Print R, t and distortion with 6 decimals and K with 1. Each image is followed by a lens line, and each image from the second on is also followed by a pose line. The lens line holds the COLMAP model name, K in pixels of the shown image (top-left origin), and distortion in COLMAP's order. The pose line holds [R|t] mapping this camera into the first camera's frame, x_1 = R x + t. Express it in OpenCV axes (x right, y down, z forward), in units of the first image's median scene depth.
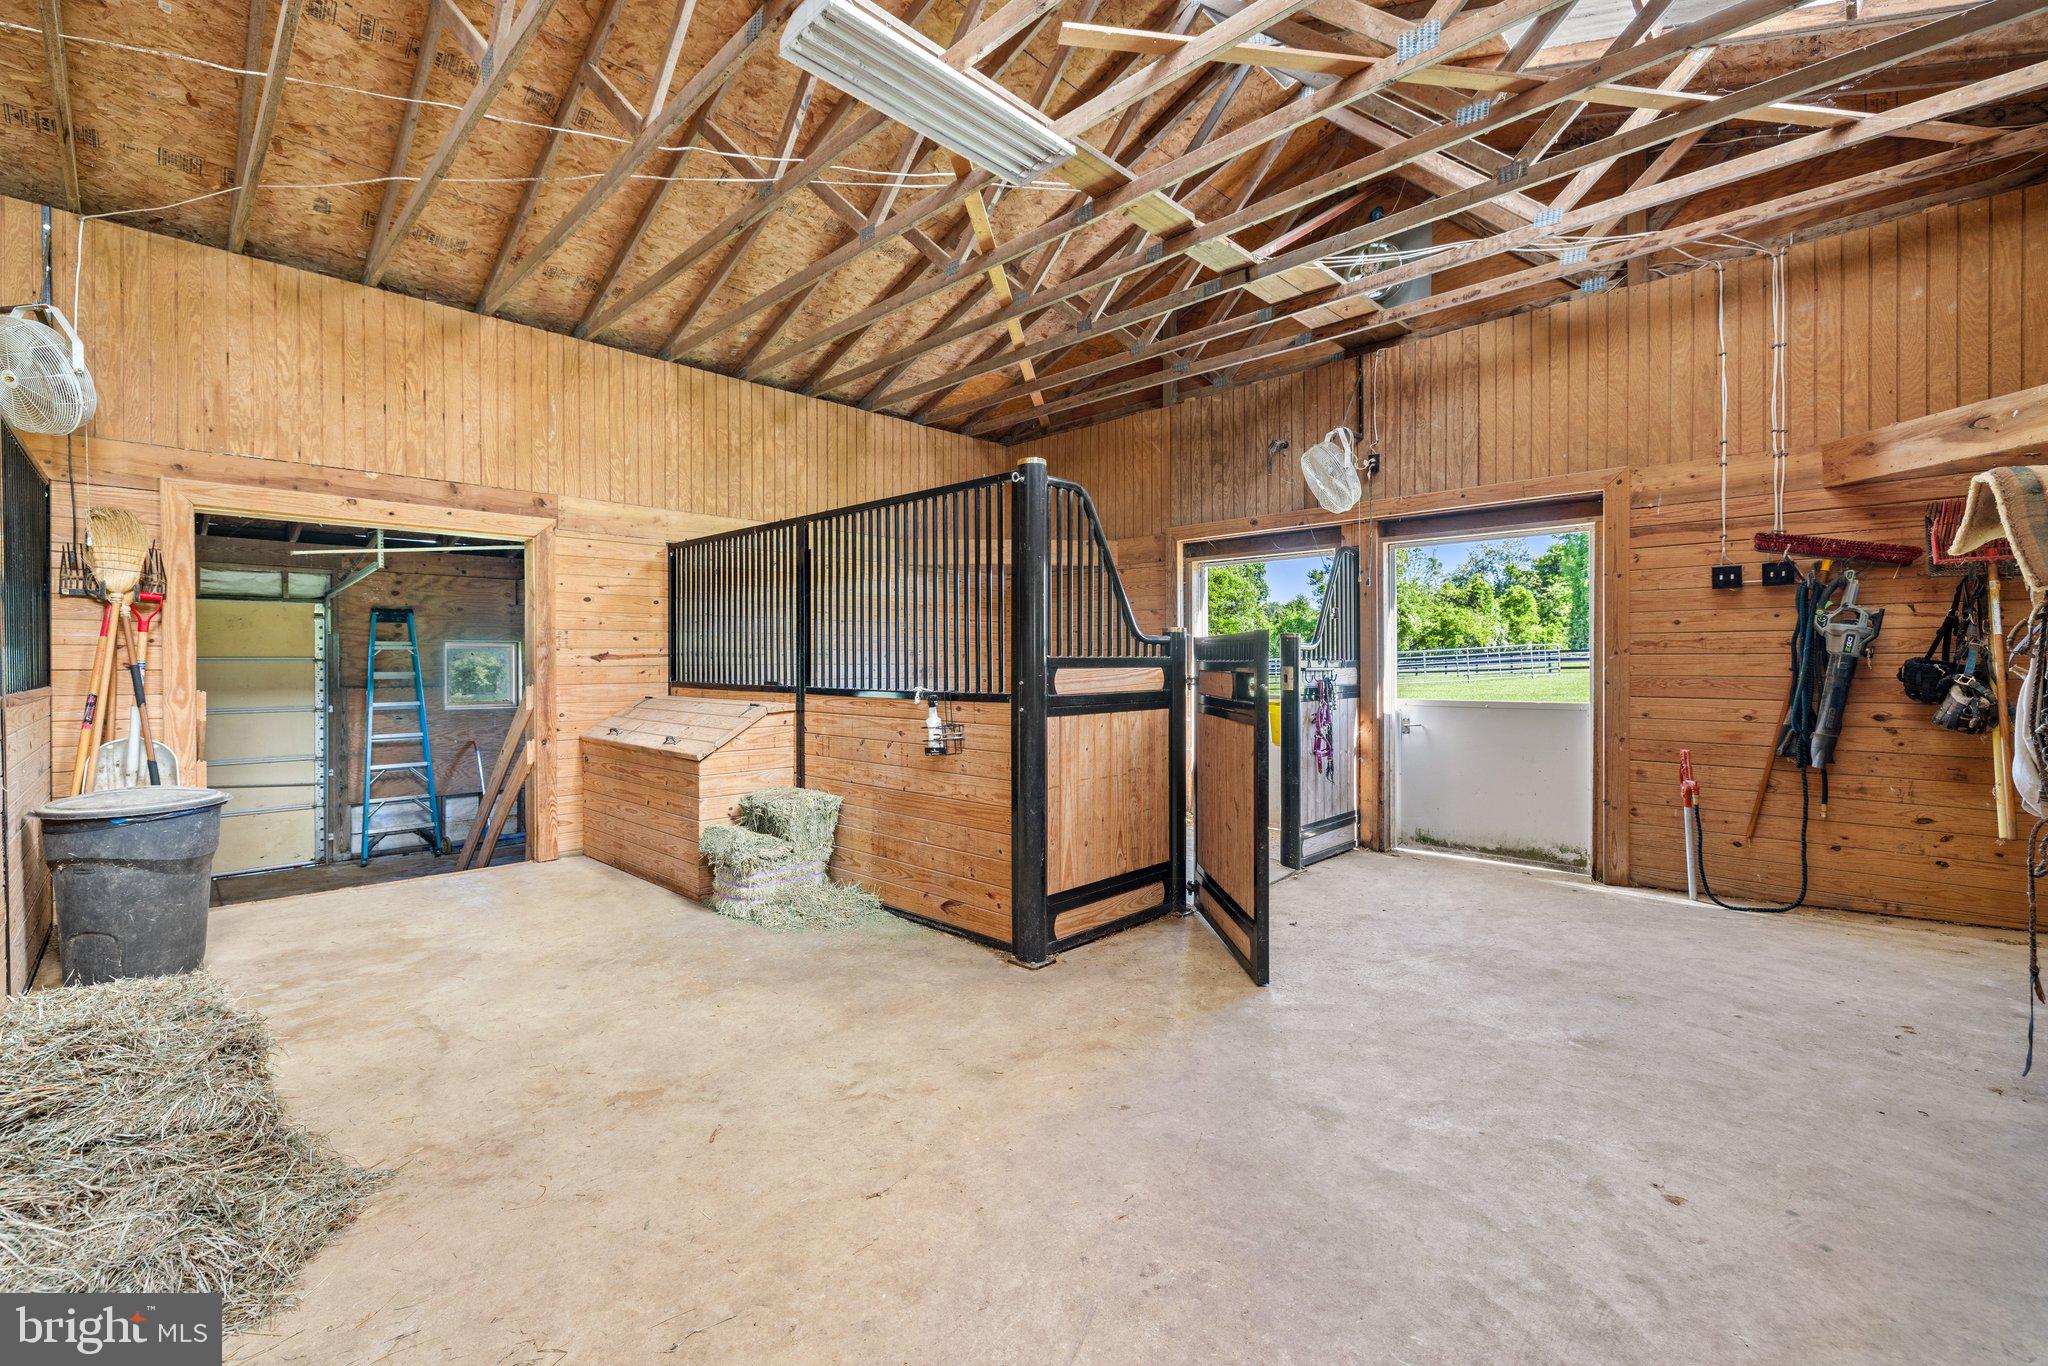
lens RADIAL K [[874.0, 0, 1013.8], [0, 874.0, 666.6], [0, 0, 1]] dist [0.001453, -0.000391]
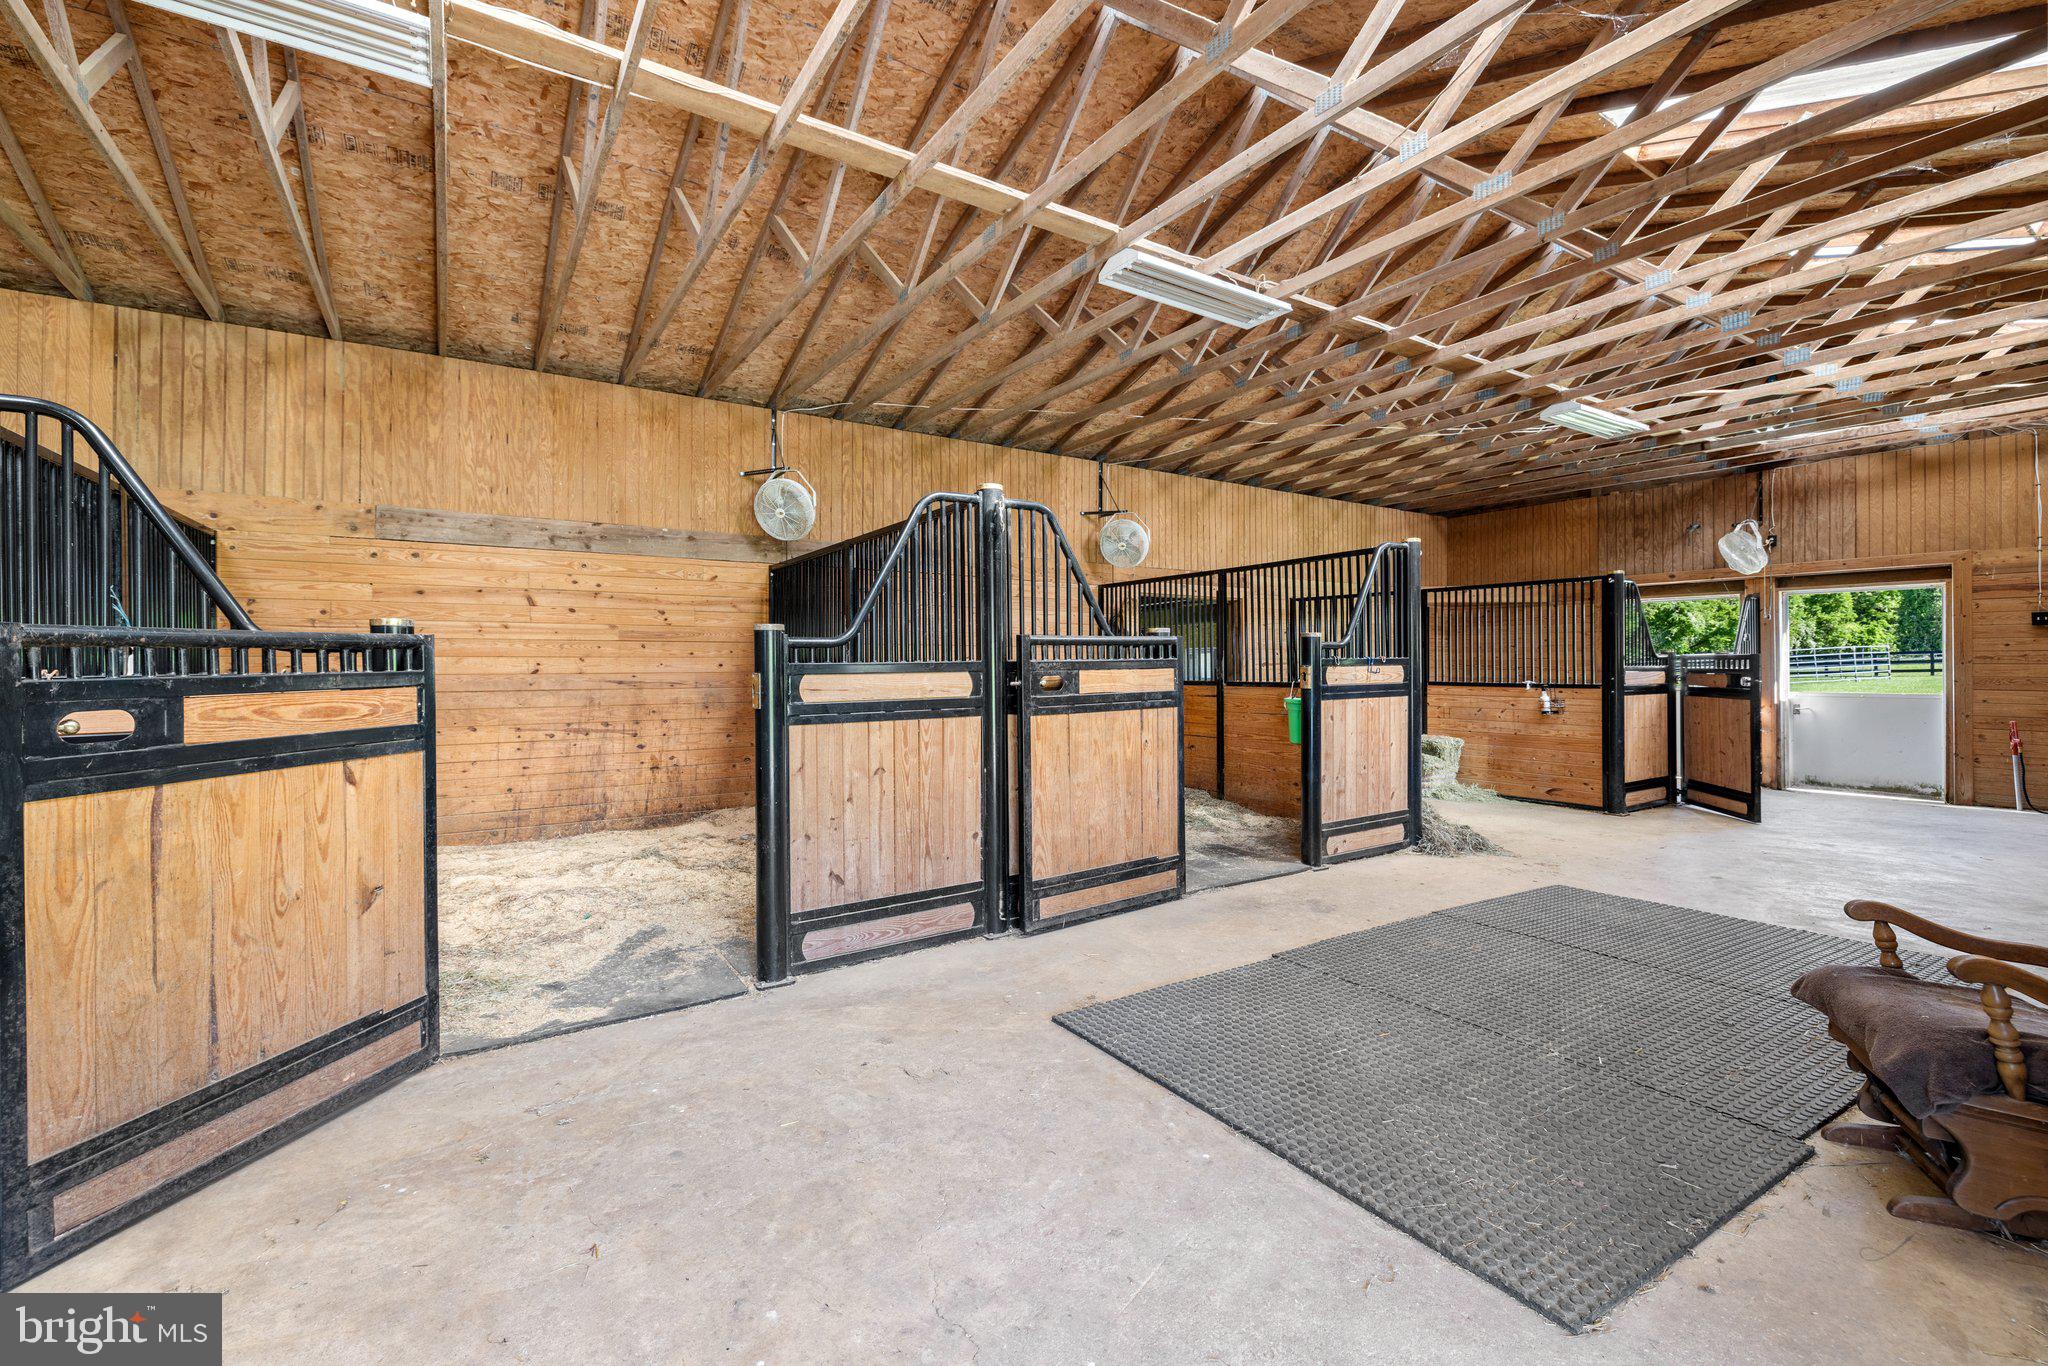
lens RADIAL K [[874.0, 0, 1005.5], [0, 874.0, 658.0], [0, 0, 1]] dist [0.001453, -0.000391]
pose [[0.974340, -0.000328, -0.225083, -0.504684], [-0.002191, 0.999938, -0.010945, -0.002577], [0.225072, 0.011157, 0.974278, -0.732914]]
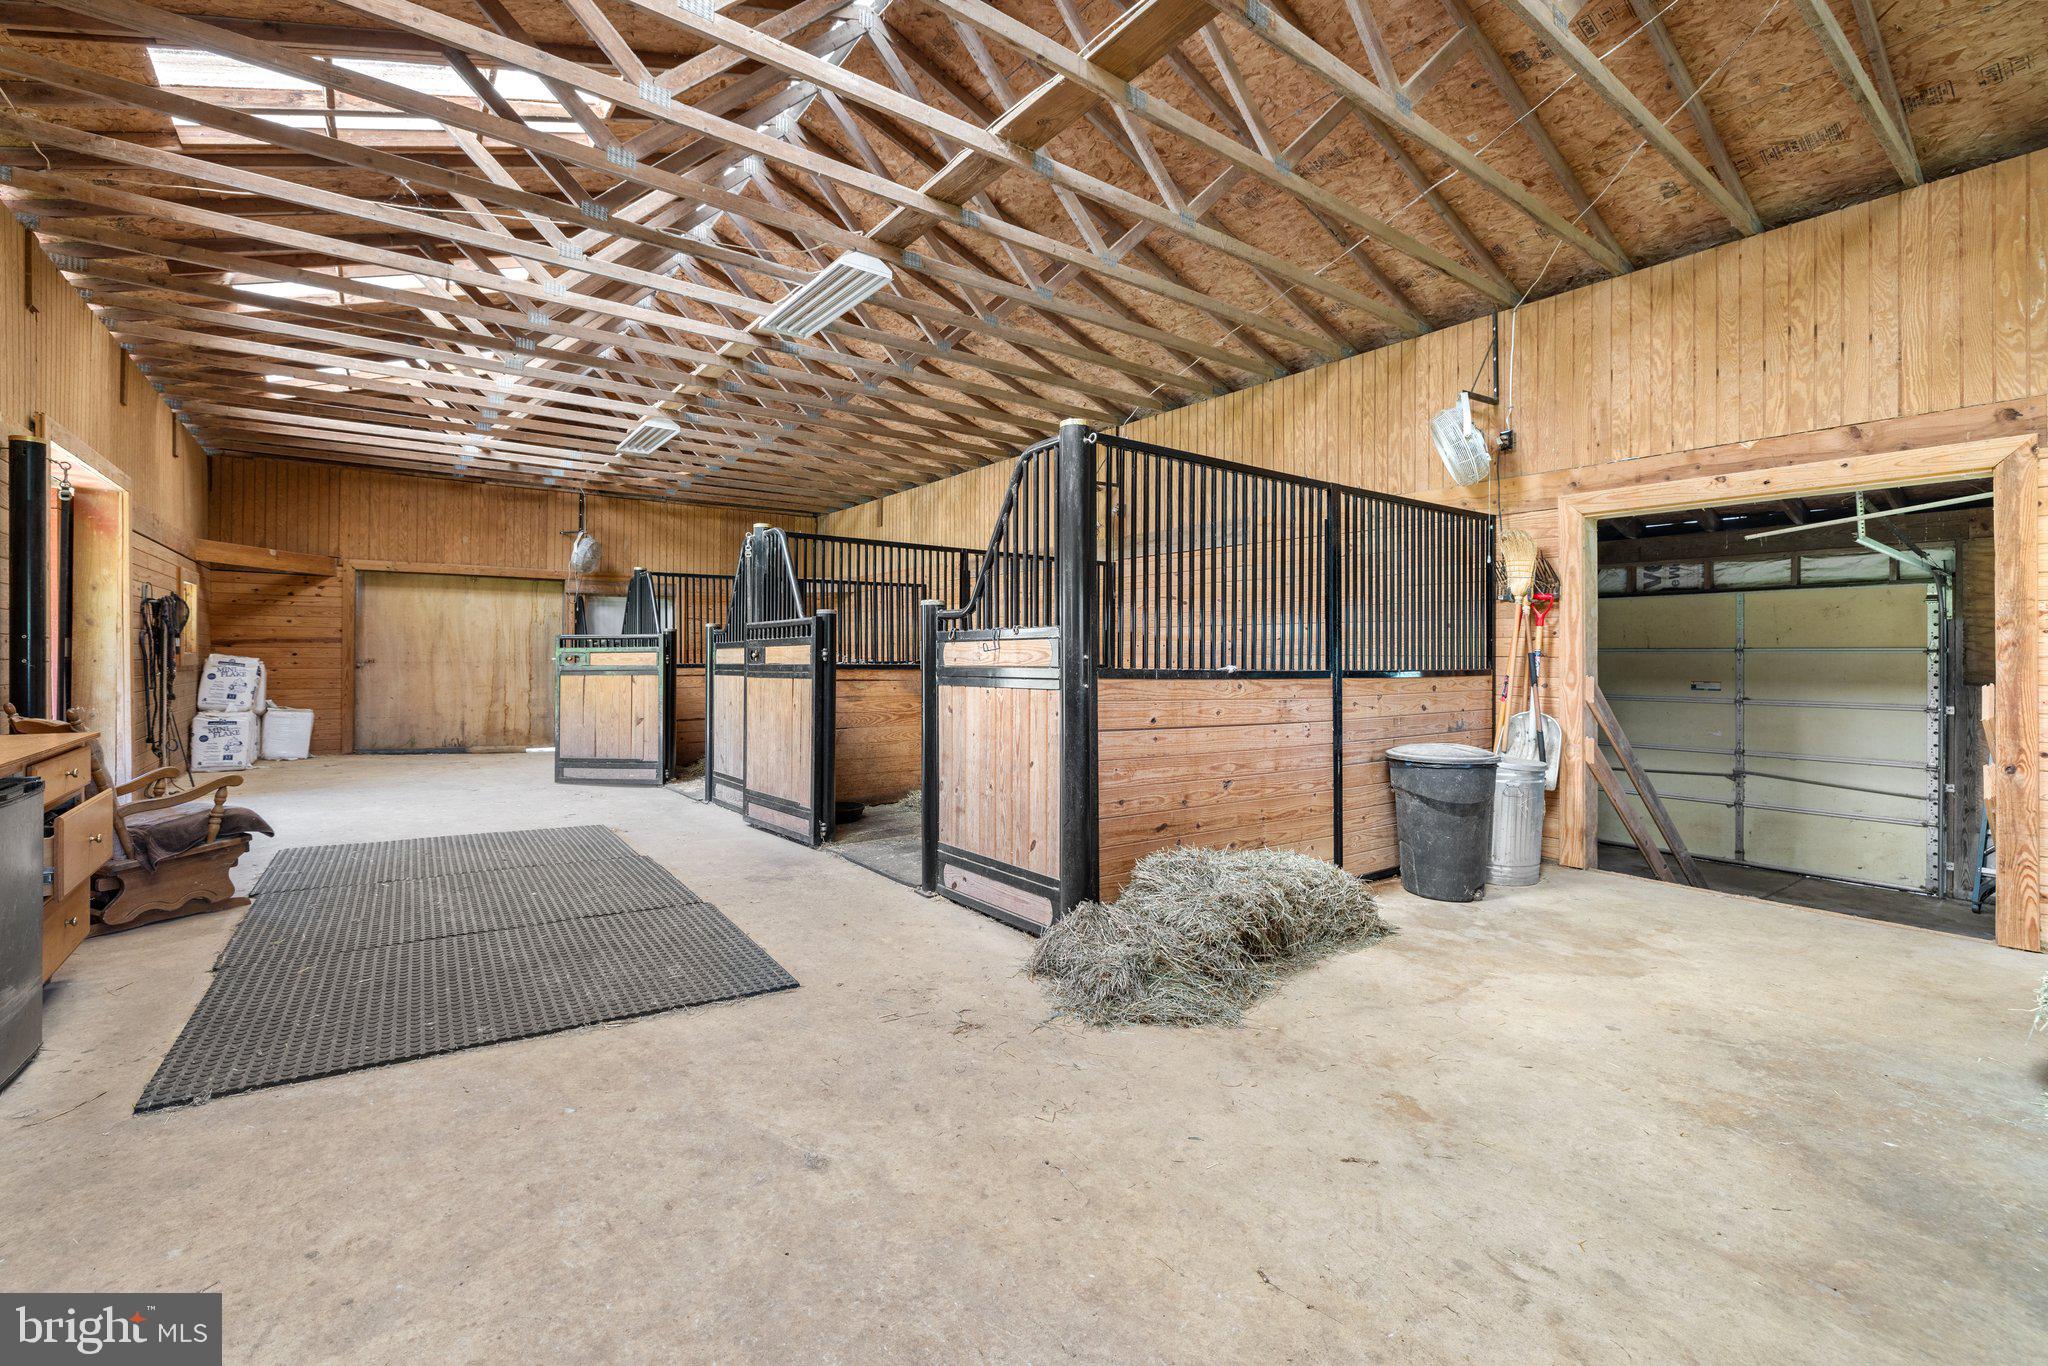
lens RADIAL K [[874.0, 0, 968.0], [0, 874.0, 662.9], [0, 0, 1]] dist [0.001453, -0.000391]
pose [[-0.197436, 0.009208, -0.980273, 0.554491], [-0.008152, 0.999906, 0.011034, 0.006554], [0.980282, 0.010169, -0.197342, 0.684548]]
